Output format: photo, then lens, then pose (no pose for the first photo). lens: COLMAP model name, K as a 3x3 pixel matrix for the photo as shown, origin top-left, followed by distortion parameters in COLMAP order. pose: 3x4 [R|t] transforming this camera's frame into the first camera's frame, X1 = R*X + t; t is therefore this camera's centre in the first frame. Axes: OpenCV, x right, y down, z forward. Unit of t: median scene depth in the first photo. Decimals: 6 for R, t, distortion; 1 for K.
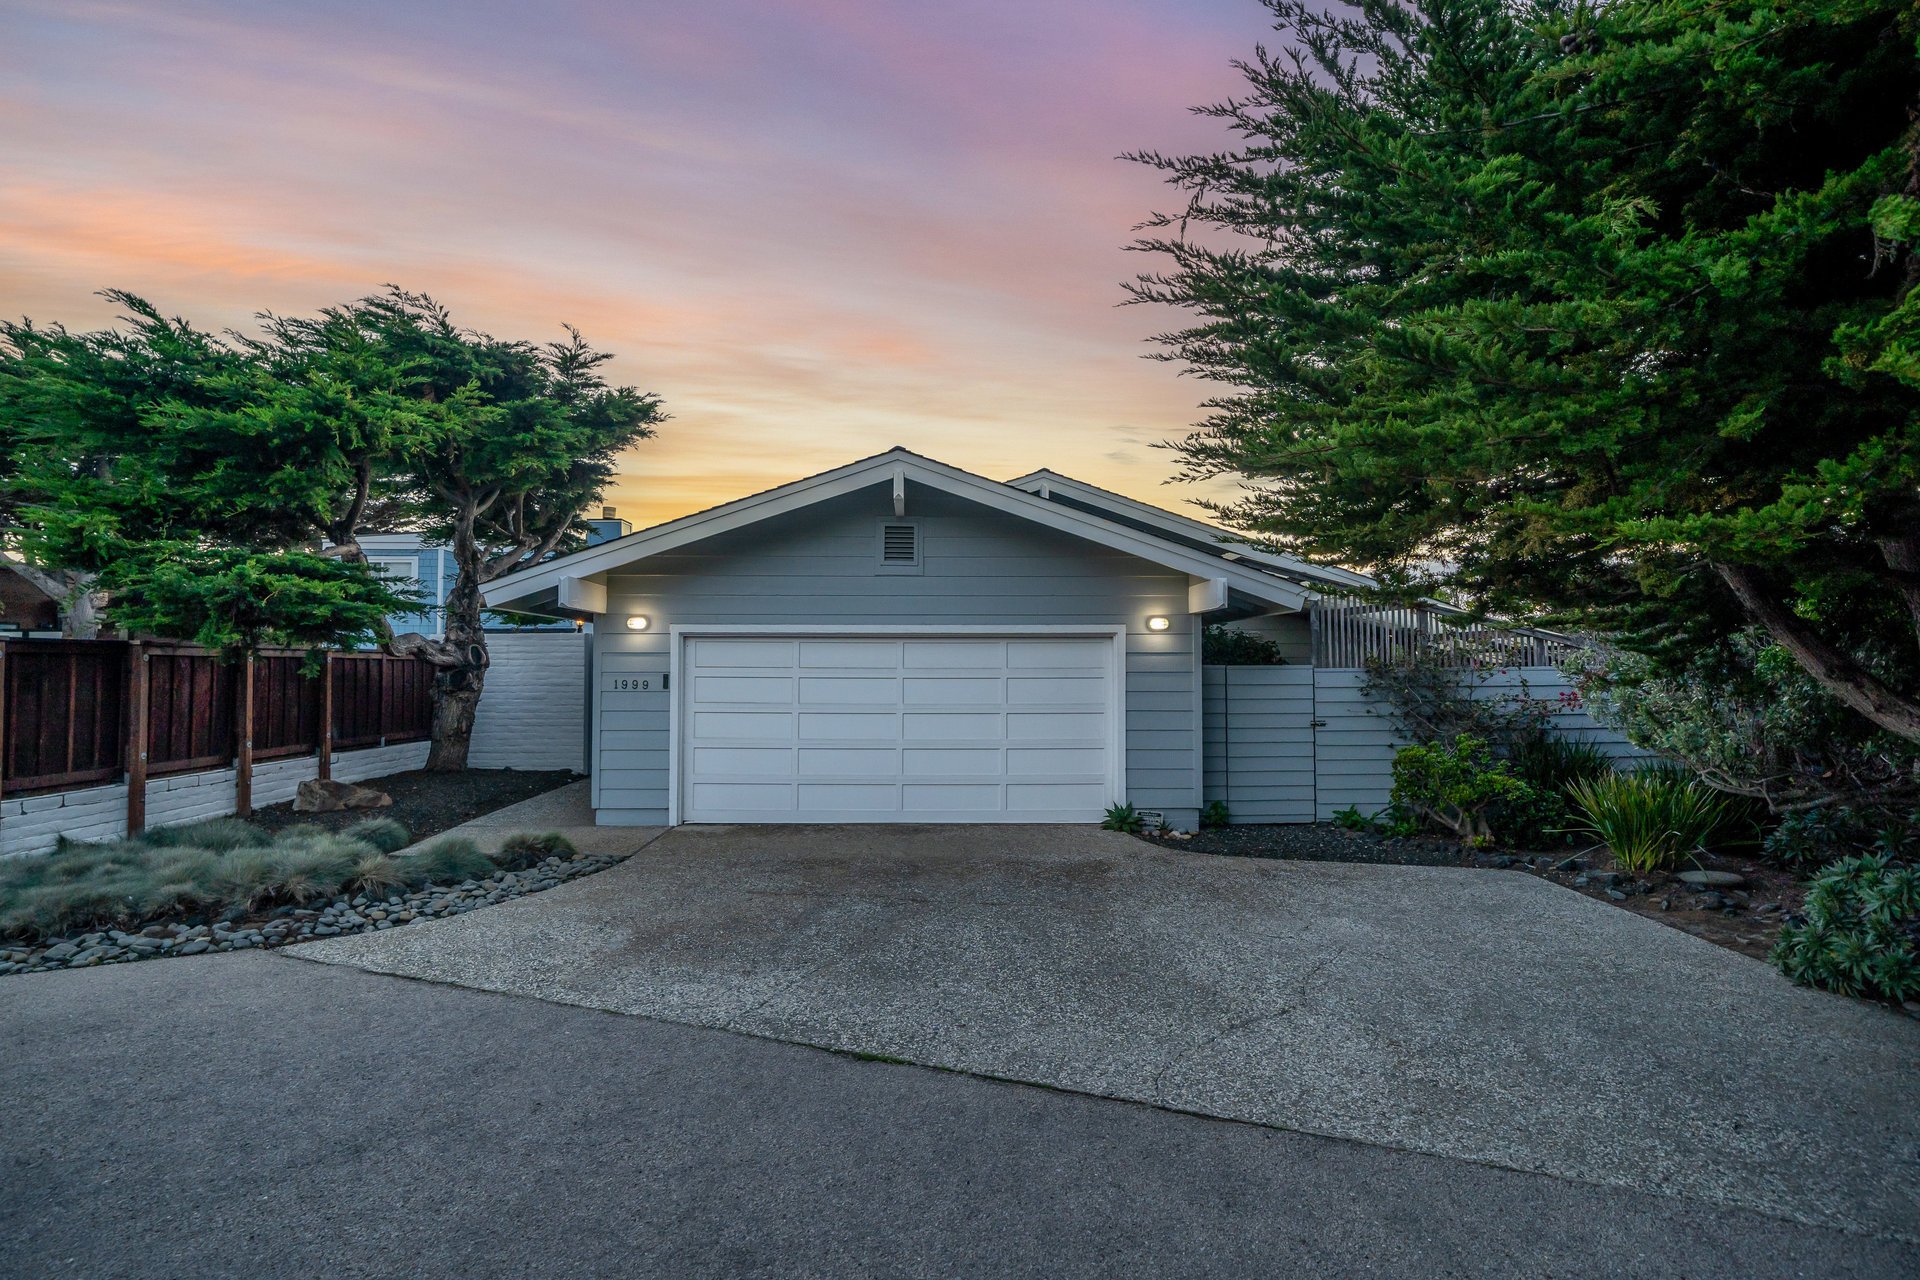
lens RADIAL K [[999.3, 0, 933.0], [0, 999.3, 643.2], [0, 0, 1]] dist [-0.002765, -0.000284]
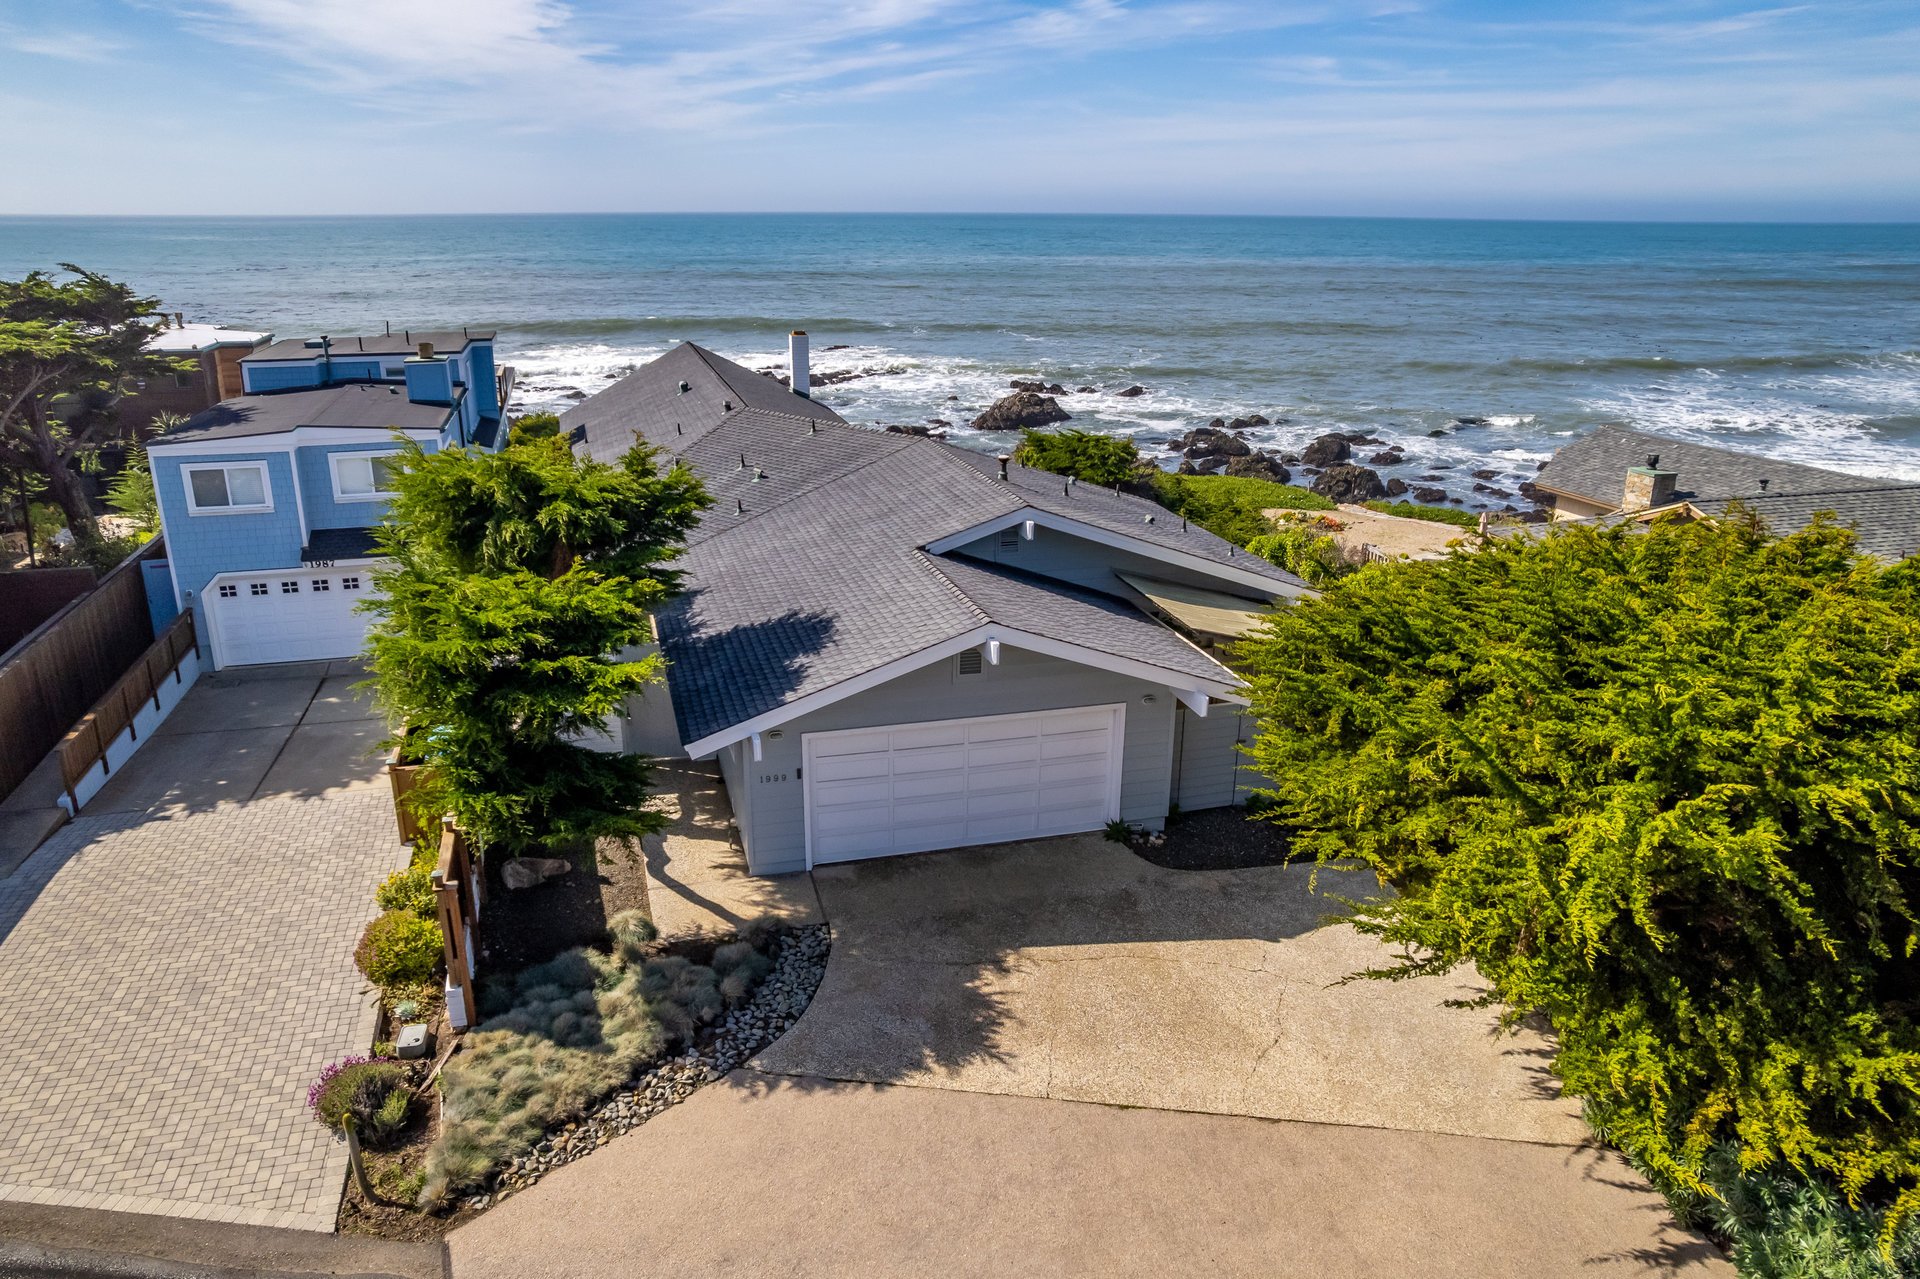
lens RADIAL K [[1309.6, 0, 924.6], [0, 1309.6, 678.2], [0, 0, 1]] dist [-0.089057, 0.053765]
pose [[0.967910, -0.075747, 0.239610, -0.583154], [-0.015394, 0.933828, 0.357390, -0.791897], [-0.250826, -0.349610, 0.902696, -0.621358]]
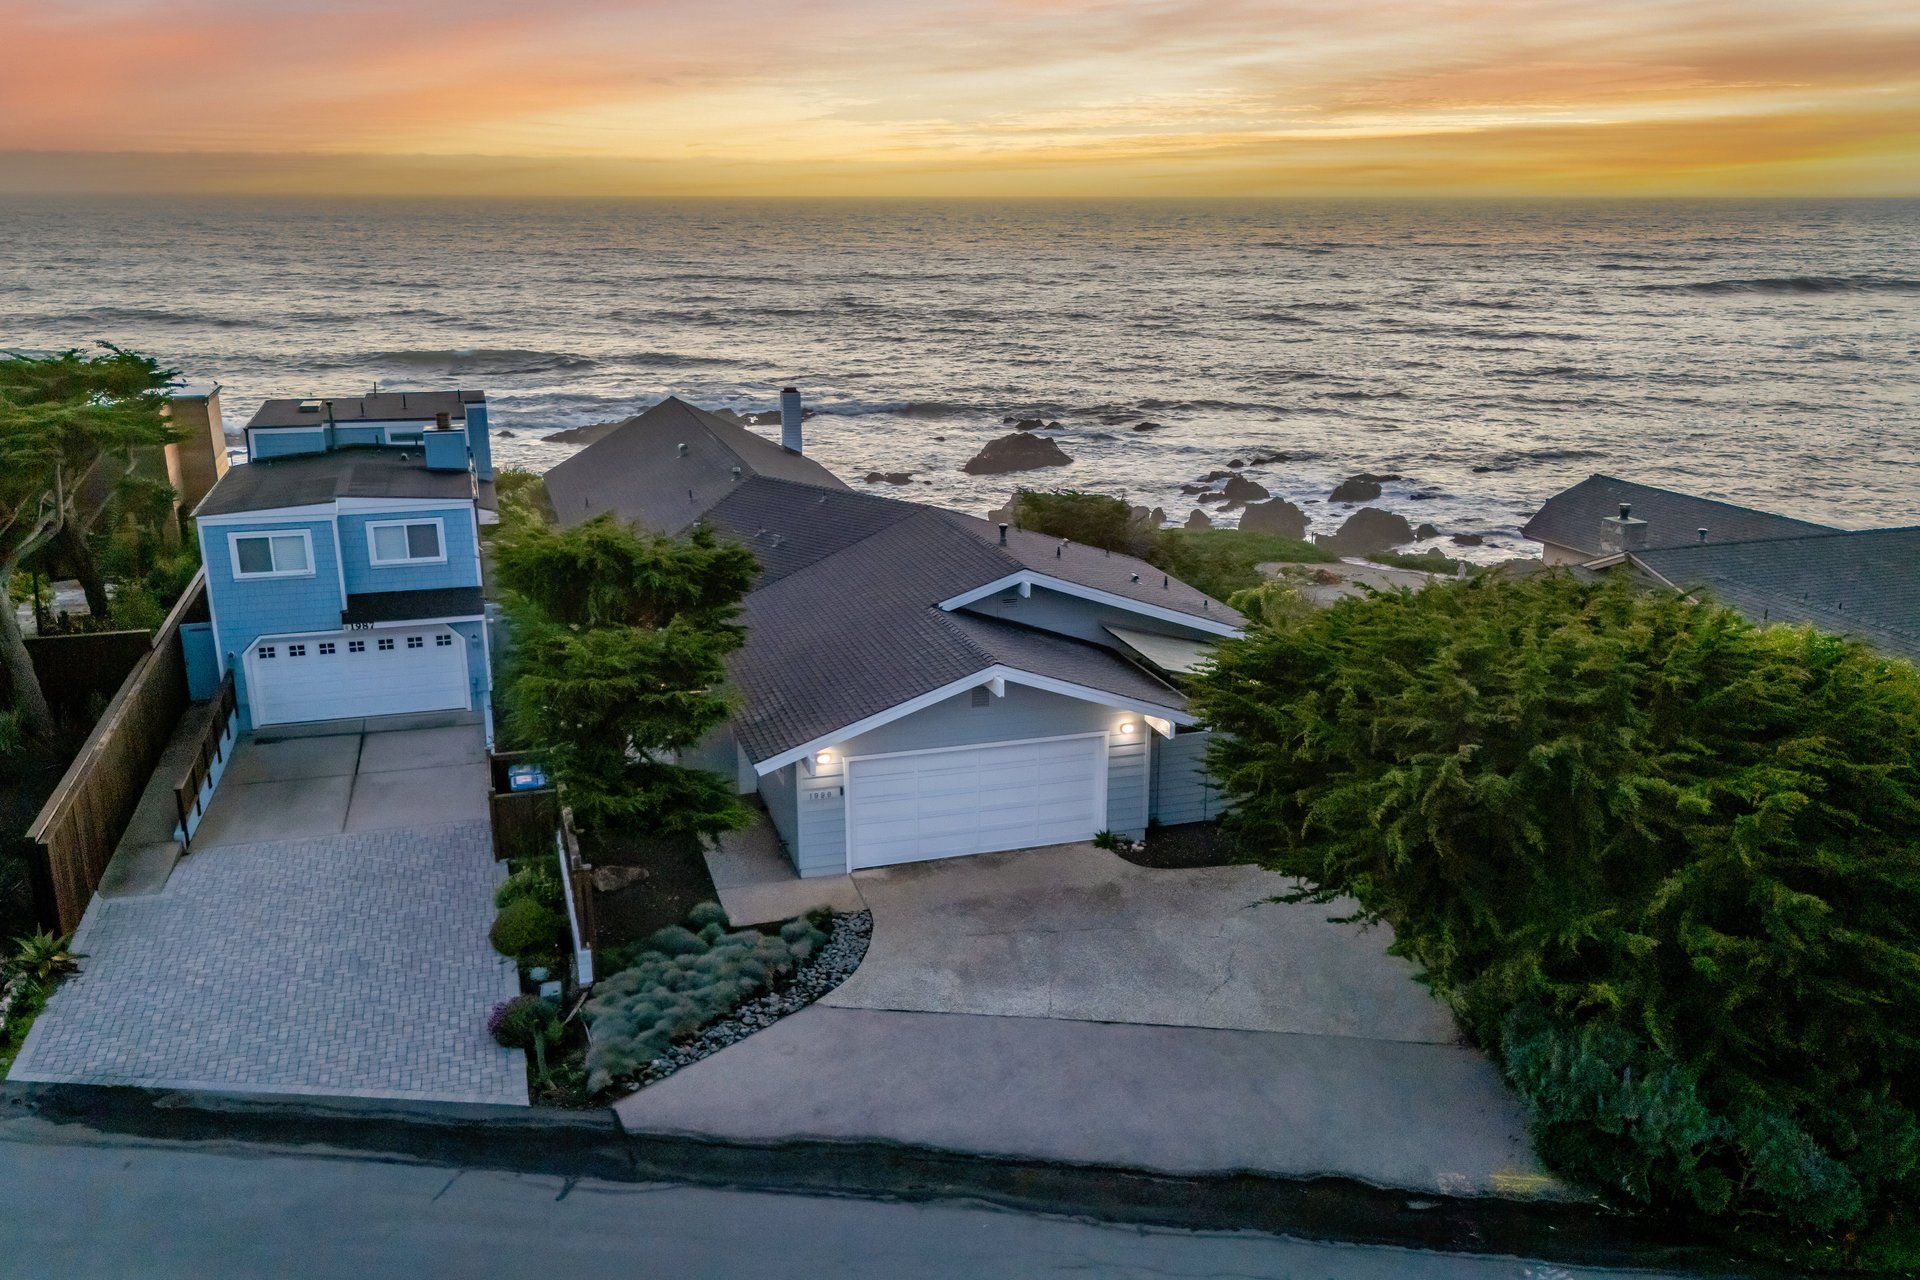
lens RADIAL K [[1574.6, 0, 960.0], [0, 1574.6, 640.0], [0, 0, 1]] dist [-0.004585, -0.002626]
pose [[0.957861, -0.068980, 0.278826, -0.886876], [-0.013128, 0.959206, 0.282402, -1.038026], [-0.286932, -0.274162, 0.917881, -1.494620]]
